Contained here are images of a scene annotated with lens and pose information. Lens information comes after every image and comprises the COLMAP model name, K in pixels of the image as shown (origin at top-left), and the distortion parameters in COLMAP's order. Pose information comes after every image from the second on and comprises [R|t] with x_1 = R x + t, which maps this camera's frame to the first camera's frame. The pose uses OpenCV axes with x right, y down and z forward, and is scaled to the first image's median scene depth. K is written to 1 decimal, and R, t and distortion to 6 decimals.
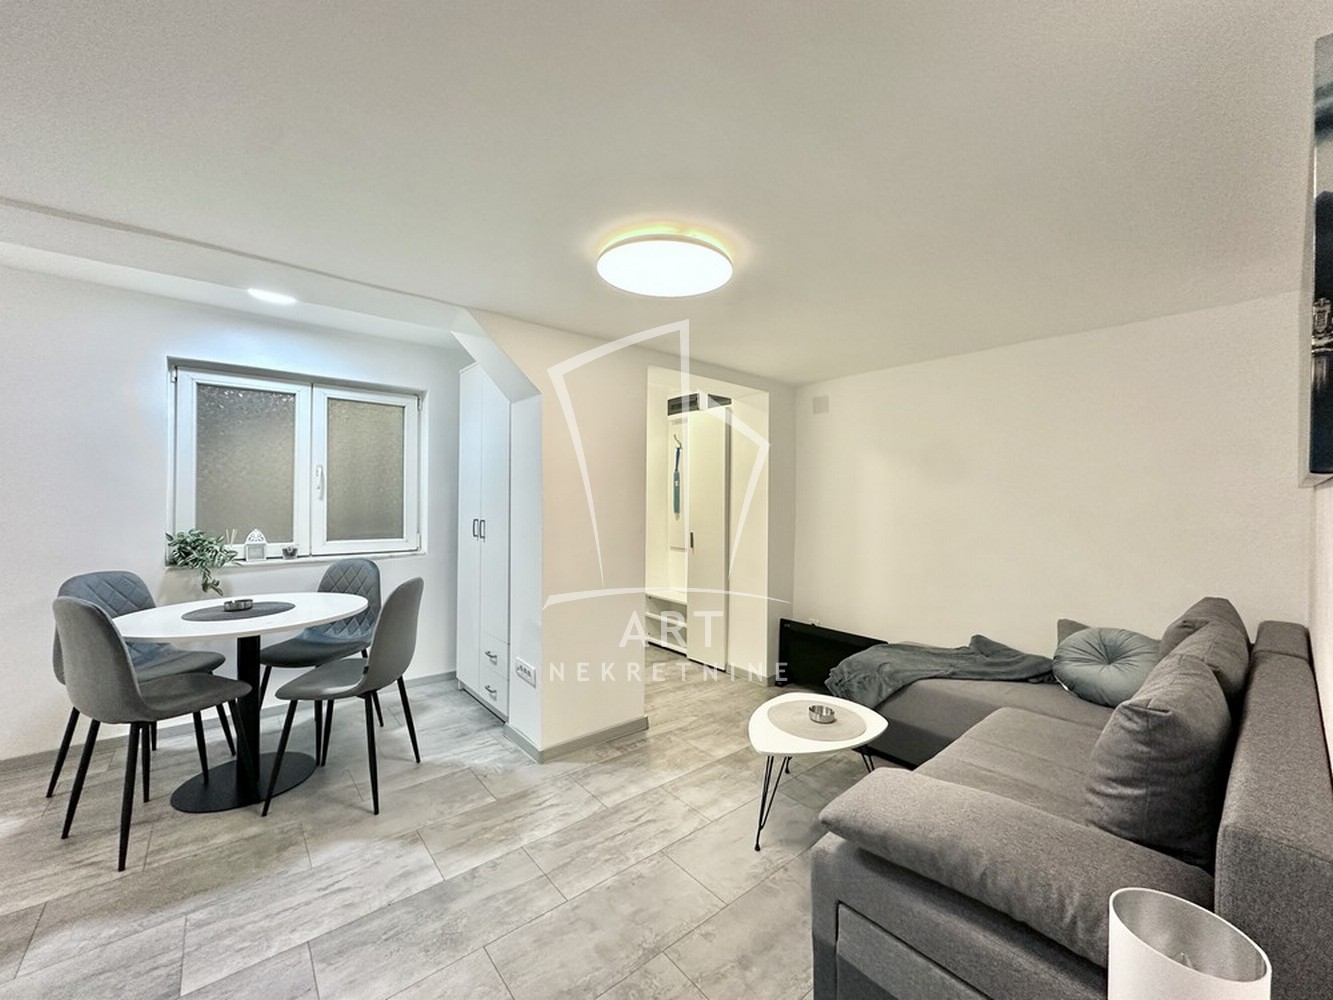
lens RADIAL K [[525.4, 0, 666.5], [0, 525.4, 500.0], [0, 0, 1]] dist [-0.000450, 0.000151]
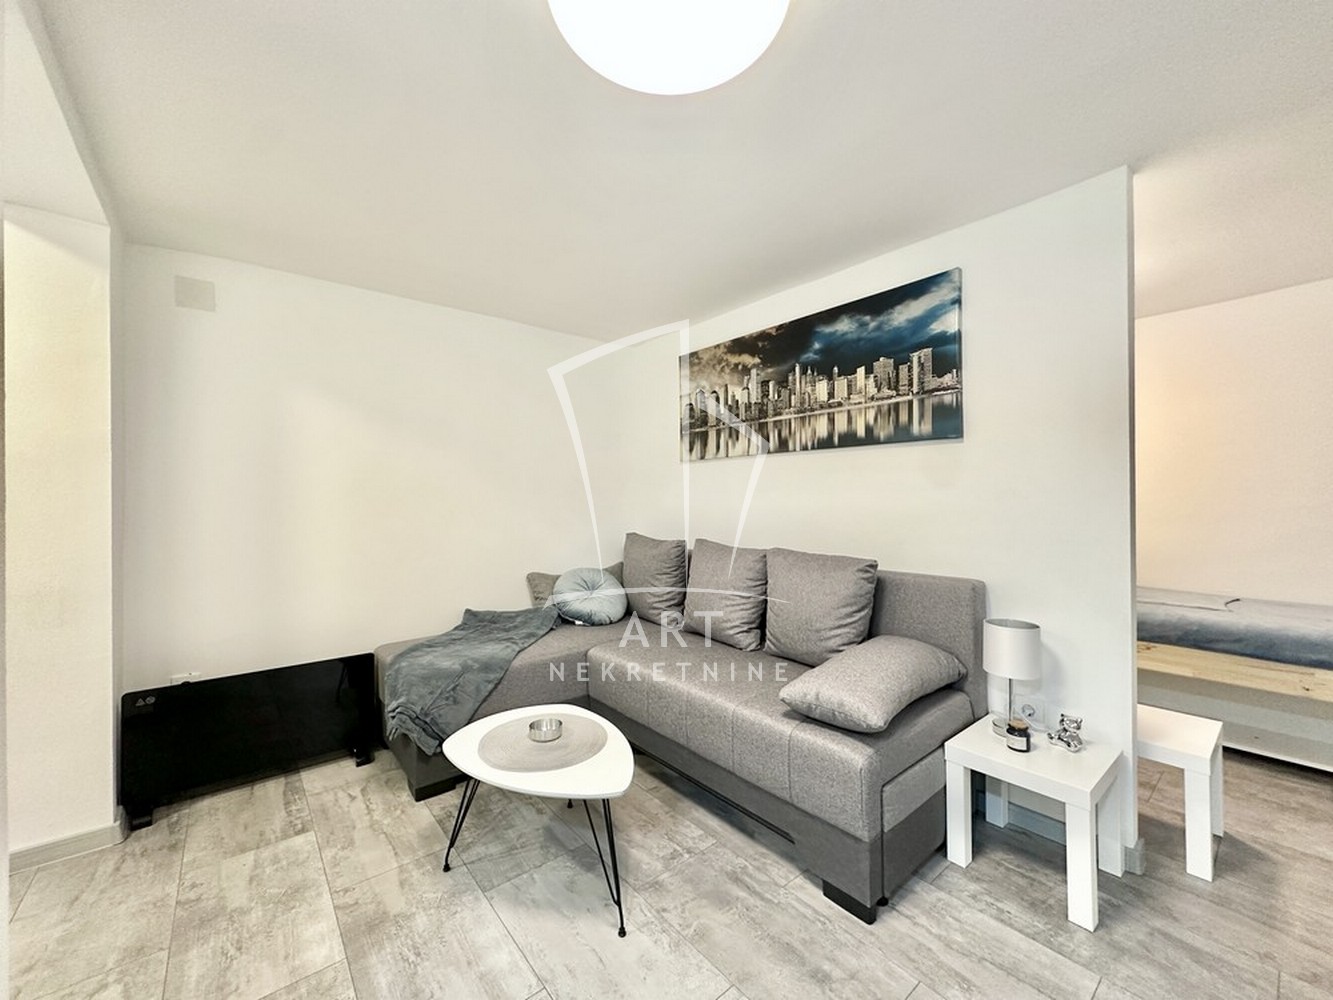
lens RADIAL K [[525.4, 0, 666.5], [0, 525.4, 500.0], [0, 0, 1]] dist [-0.000450, 0.000151]
pose [[0.014301, -0.004876, 0.999886, -0.382247], [0.008956, 0.999949, 0.004749, 0.063031], [-0.999858, 0.008887, 0.014344, 0.680072]]
